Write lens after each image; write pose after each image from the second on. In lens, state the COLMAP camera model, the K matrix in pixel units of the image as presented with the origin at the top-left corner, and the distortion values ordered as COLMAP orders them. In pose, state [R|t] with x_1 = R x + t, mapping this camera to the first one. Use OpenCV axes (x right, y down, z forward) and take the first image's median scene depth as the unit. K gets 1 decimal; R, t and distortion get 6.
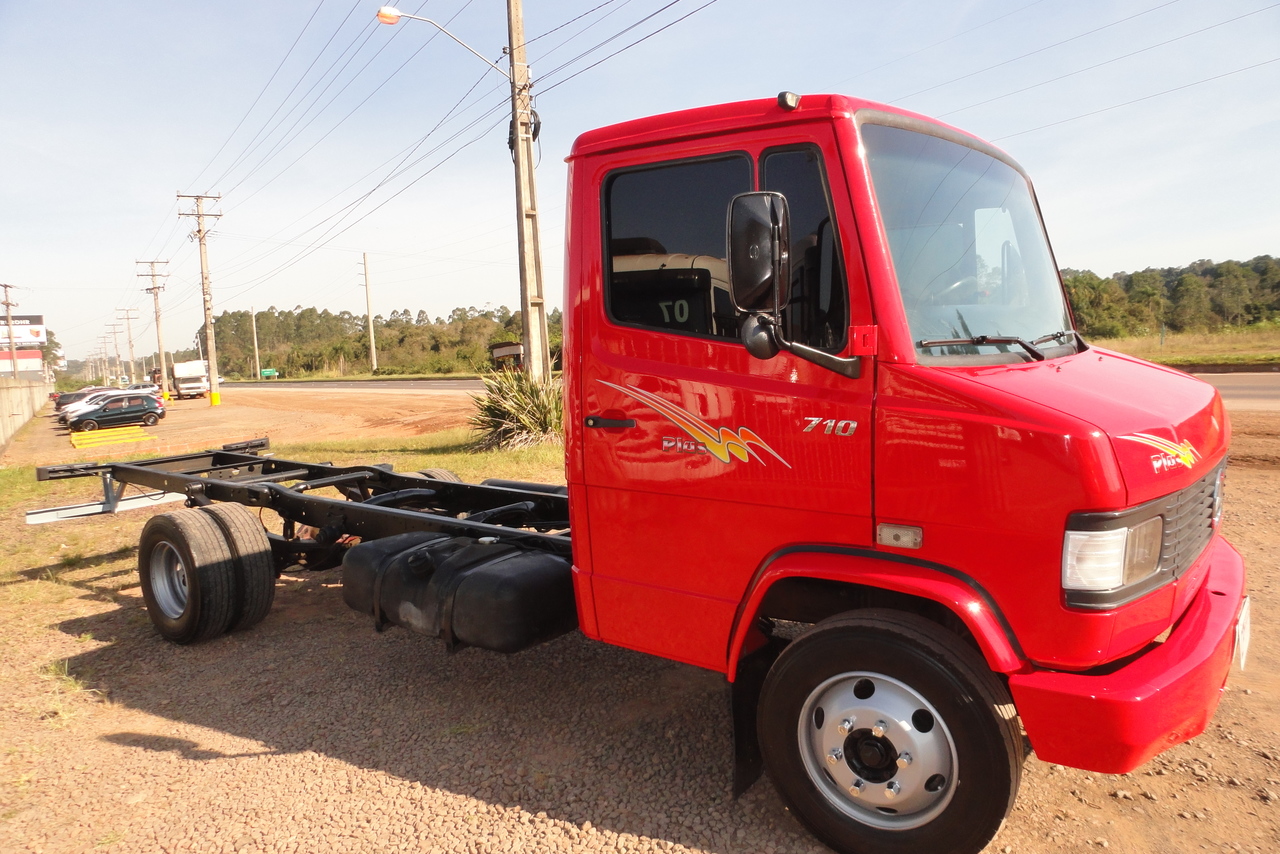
lens RADIAL K [[942.5, 0, 640.0], [0, 942.5, 427.0], [0, 0, 1]] dist [-0.002558, 0.003176]
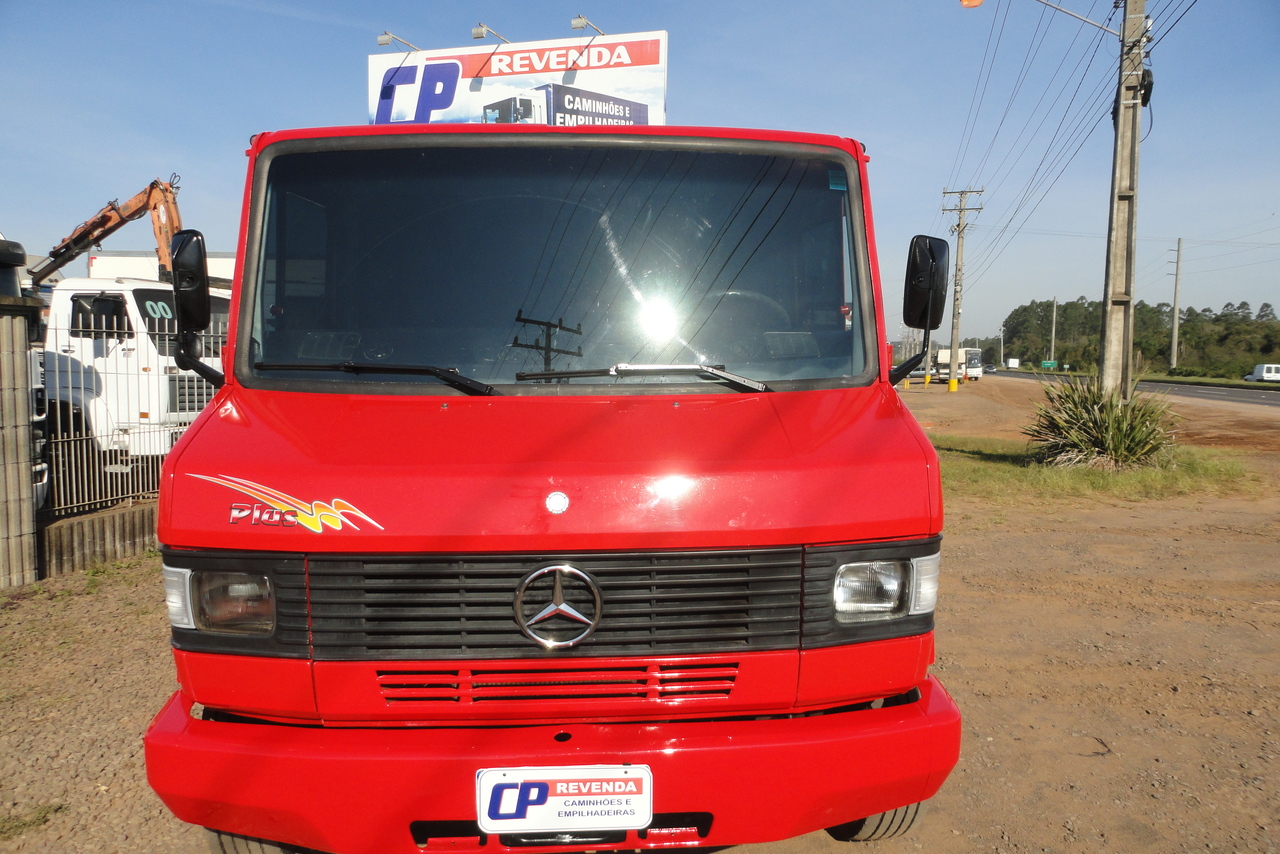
lens RADIAL K [[942.5, 0, 640.0], [0, 942.5, 427.0], [0, 0, 1]] dist [-0.002558, 0.003176]
pose [[0.615174, 0.120714, -0.779095, 0.293585], [-0.110185, 0.991674, 0.066650, -0.028932], [0.780654, 0.044843, 0.623353, 0.145307]]
